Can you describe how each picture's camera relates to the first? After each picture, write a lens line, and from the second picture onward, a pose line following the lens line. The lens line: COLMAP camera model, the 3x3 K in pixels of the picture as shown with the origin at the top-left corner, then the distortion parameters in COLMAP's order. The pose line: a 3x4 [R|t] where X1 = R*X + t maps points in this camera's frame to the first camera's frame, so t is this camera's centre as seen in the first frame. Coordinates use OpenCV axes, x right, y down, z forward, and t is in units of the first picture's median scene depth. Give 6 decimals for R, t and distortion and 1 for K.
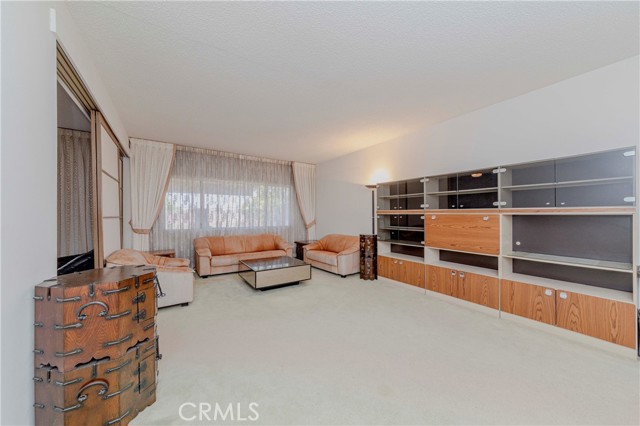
lens RADIAL K [[226.4, 0, 320.0], [0, 226.4, 213.0], [0, 0, 1]] dist [0.000408, 0.000034]
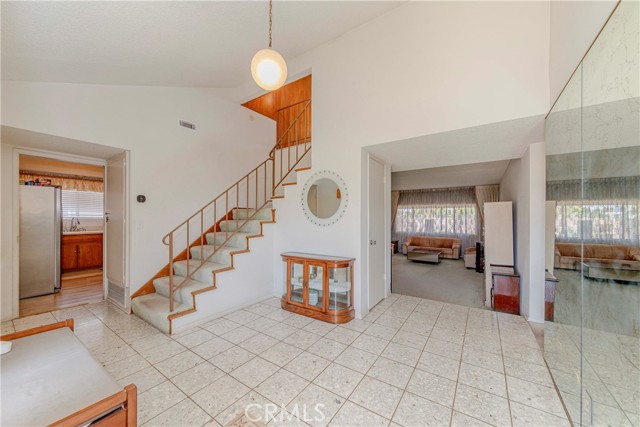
lens RADIAL K [[237.4, 0, 320.0], [0, 237.4, 213.5], [0, 0, 1]] dist [-0.000937, 0.000049]
pose [[0.358468, -0.015372, -0.933416, 1.167596], [0.002713, 0.999877, -0.015425, -0.061772], [0.933538, 0.002997, 0.358465, -0.479395]]
